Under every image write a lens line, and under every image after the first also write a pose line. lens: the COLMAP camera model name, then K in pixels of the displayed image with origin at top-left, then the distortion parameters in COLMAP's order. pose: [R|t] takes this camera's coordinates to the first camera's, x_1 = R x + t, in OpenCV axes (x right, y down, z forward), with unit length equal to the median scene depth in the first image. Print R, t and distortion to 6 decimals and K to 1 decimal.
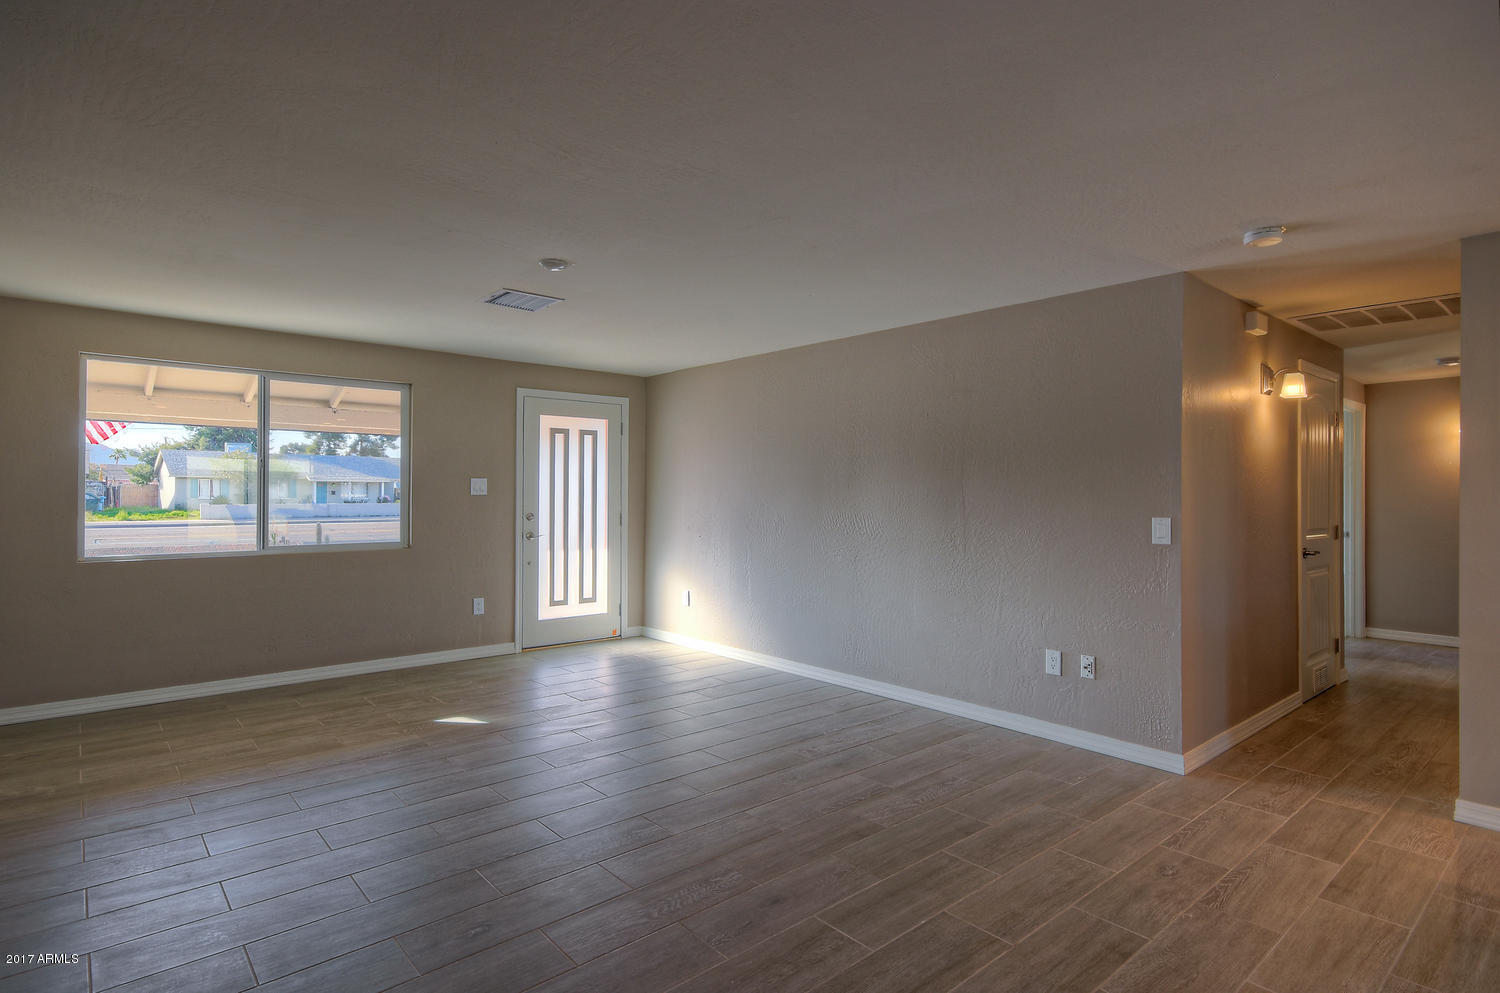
lens RADIAL K [[771.2, 0, 746.6], [0, 771.2, 492.1], [0, 0, 1]] dist [0.003428, 0.000504]
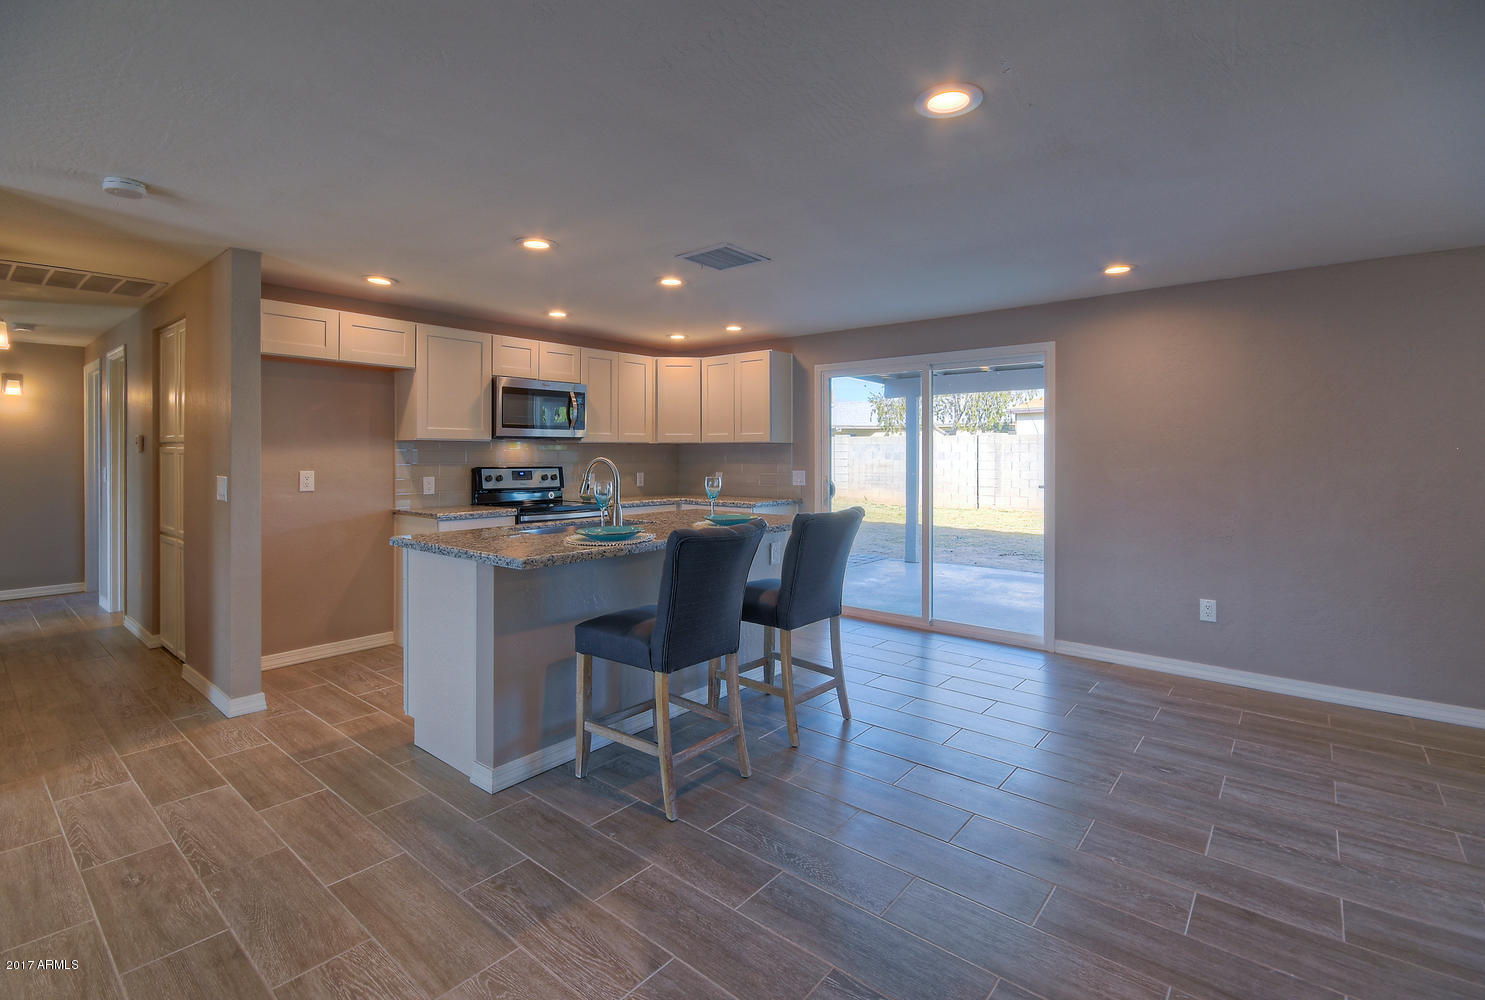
lens RADIAL K [[684.1, 0, 725.9], [0, 684.1, 450.7], [0, 0, 1]] dist [0.001368, 0.000170]
pose [[-0.148070, 0.000917, 0.988976, -0.323455], [-0.001341, 0.999998, -0.001128, -0.002606], [-0.988976, -0.001494, -0.148068, 0.432953]]
